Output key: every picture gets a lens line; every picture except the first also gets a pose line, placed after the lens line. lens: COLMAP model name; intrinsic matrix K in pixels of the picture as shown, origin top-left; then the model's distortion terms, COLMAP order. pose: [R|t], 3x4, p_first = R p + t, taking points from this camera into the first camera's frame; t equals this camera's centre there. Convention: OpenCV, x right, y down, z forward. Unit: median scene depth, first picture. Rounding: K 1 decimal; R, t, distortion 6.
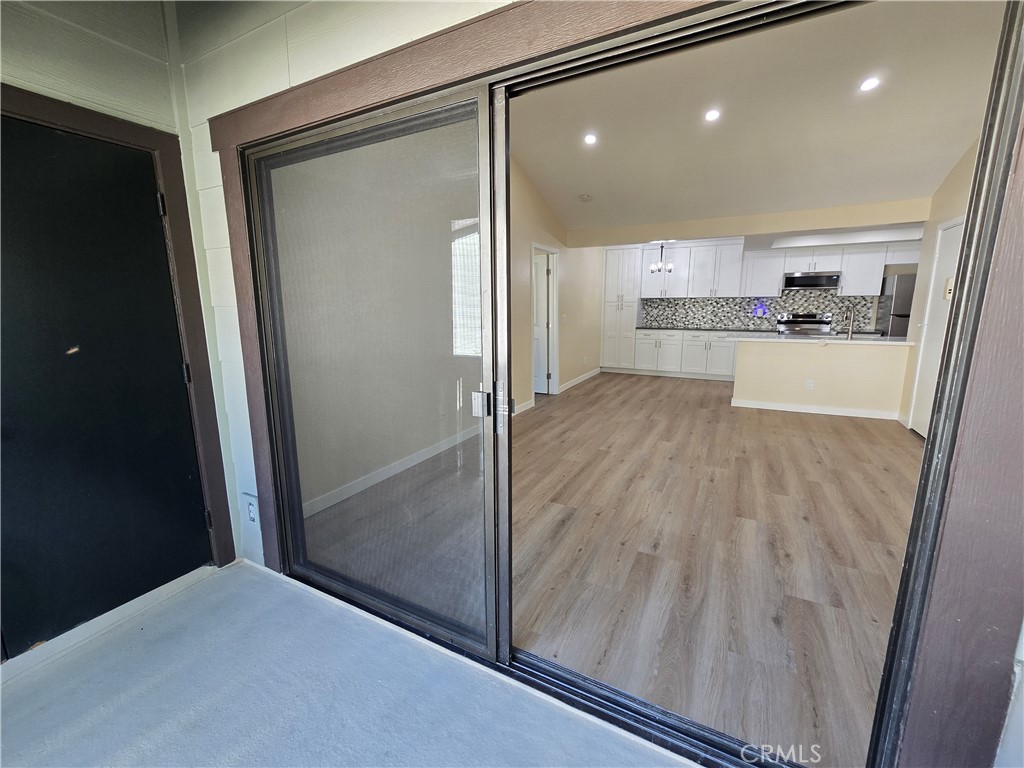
lens RADIAL K [[415.2, 0, 513.0], [0, 415.2, 381.3], [0, 0, 1]] dist [-0.002644, -0.001218]
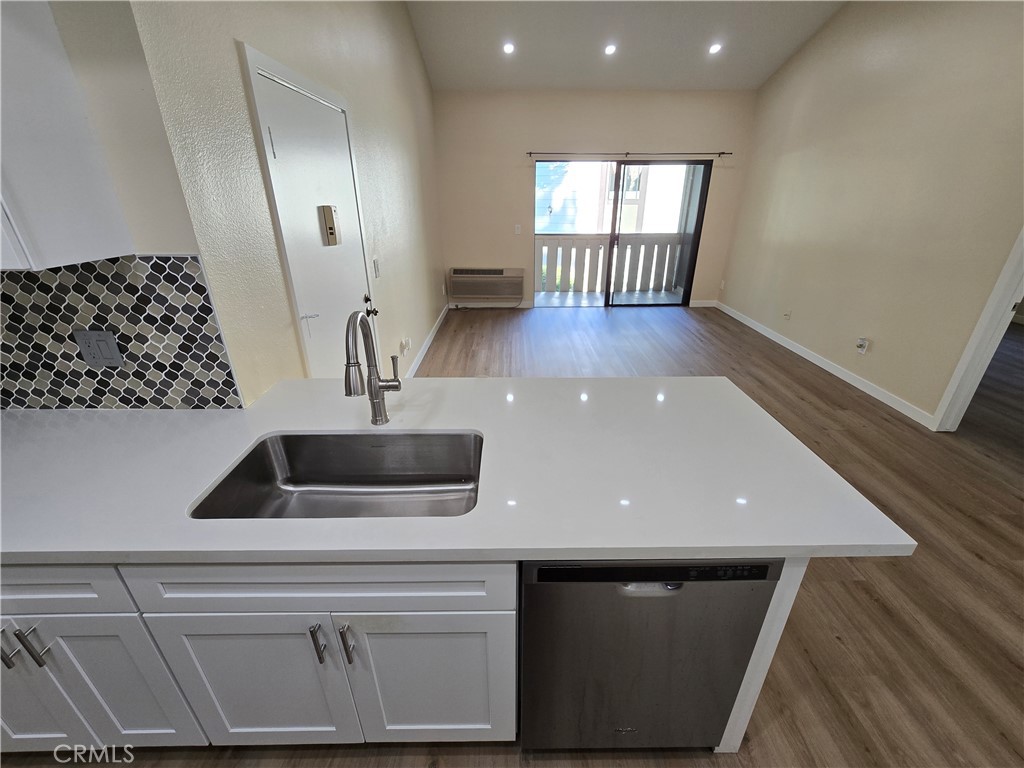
lens RADIAL K [[415.2, 0, 517.0], [0, 415.2, 374.9], [0, 0, 1]] dist [-0.002644, -0.001218]
pose [[-0.876373, 0.203832, -0.436376, 0.614324], [-0.075088, 0.837131, 0.541825, -0.209275], [0.475745, 0.507607, -0.718333, 0.889204]]
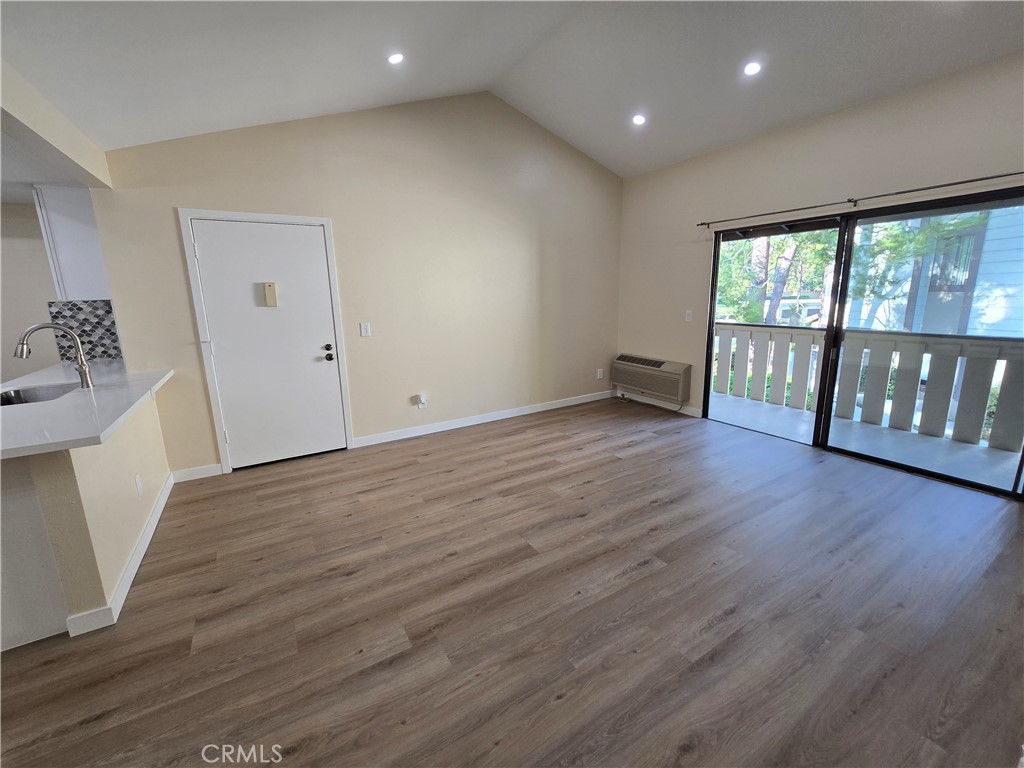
lens RADIAL K [[415.2, 0, 515.6], [0, 415.2, 376.9], [0, 0, 1]] dist [-0.002644, -0.001218]
pose [[-0.862706, -0.073222, 0.500377, 0.069492], [0.117613, 0.933279, 0.339349, -0.165762], [-0.491839, 0.351609, -0.796533, 0.833763]]
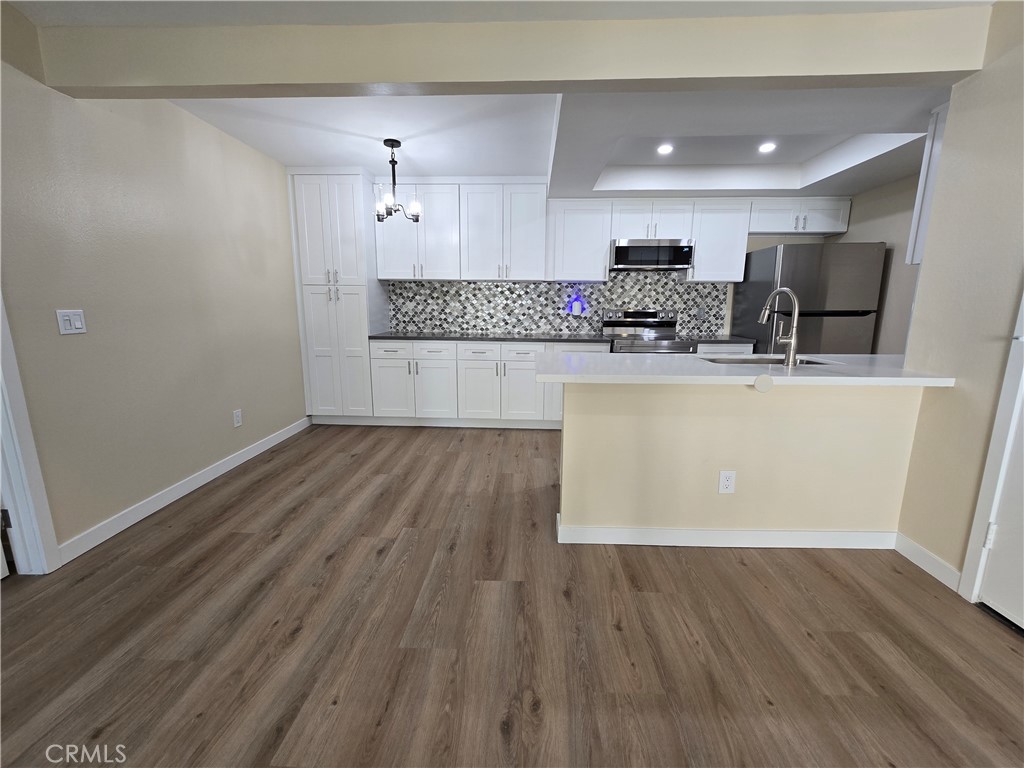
lens RADIAL K [[415.2, 0, 513.1], [0, 415.2, 382.3], [0, 0, 1]] dist [-0.002644, -0.001218]
pose [[0.900193, -0.068313, 0.430101, 0.264228], [0.066010, 0.997613, 0.020294, -0.082607], [-0.430460, 0.010122, 0.902553, 0.532409]]
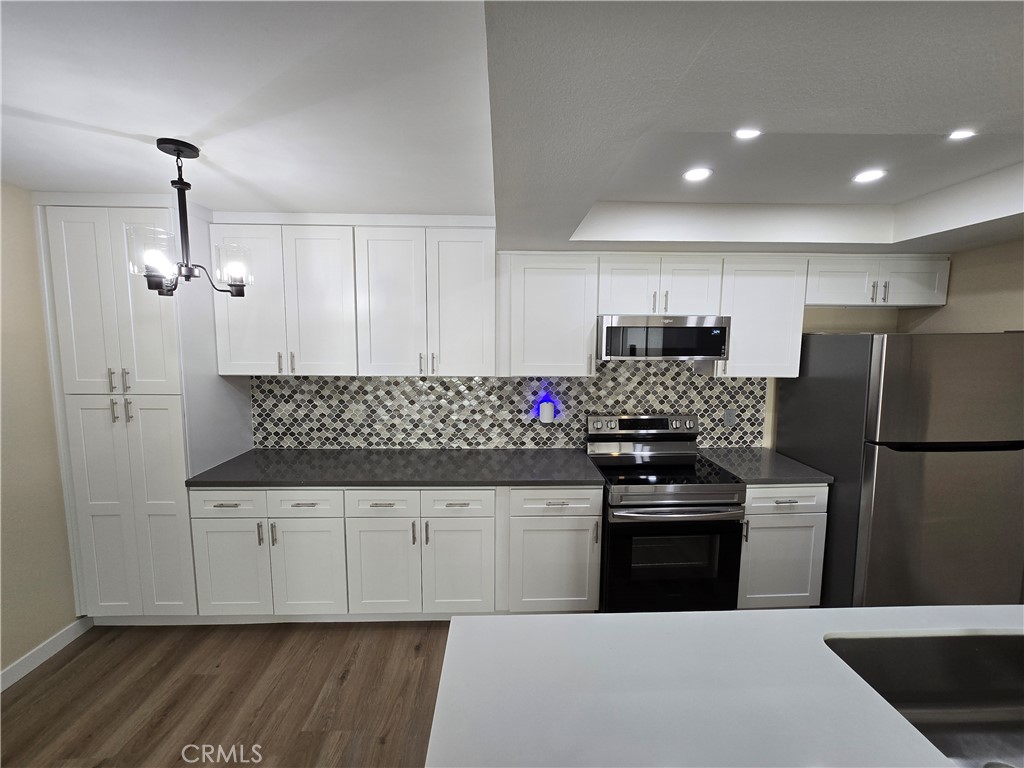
lens RADIAL K [[415.2, 0, 513.6], [0, 415.2, 381.2], [0, 0, 1]] dist [-0.002644, -0.001218]
pose [[0.866446, -0.042273, 0.497478, 0.399174], [0.079178, 0.995434, -0.053317, -0.187472], [-0.492953, 0.085586, 0.865836, 0.716923]]
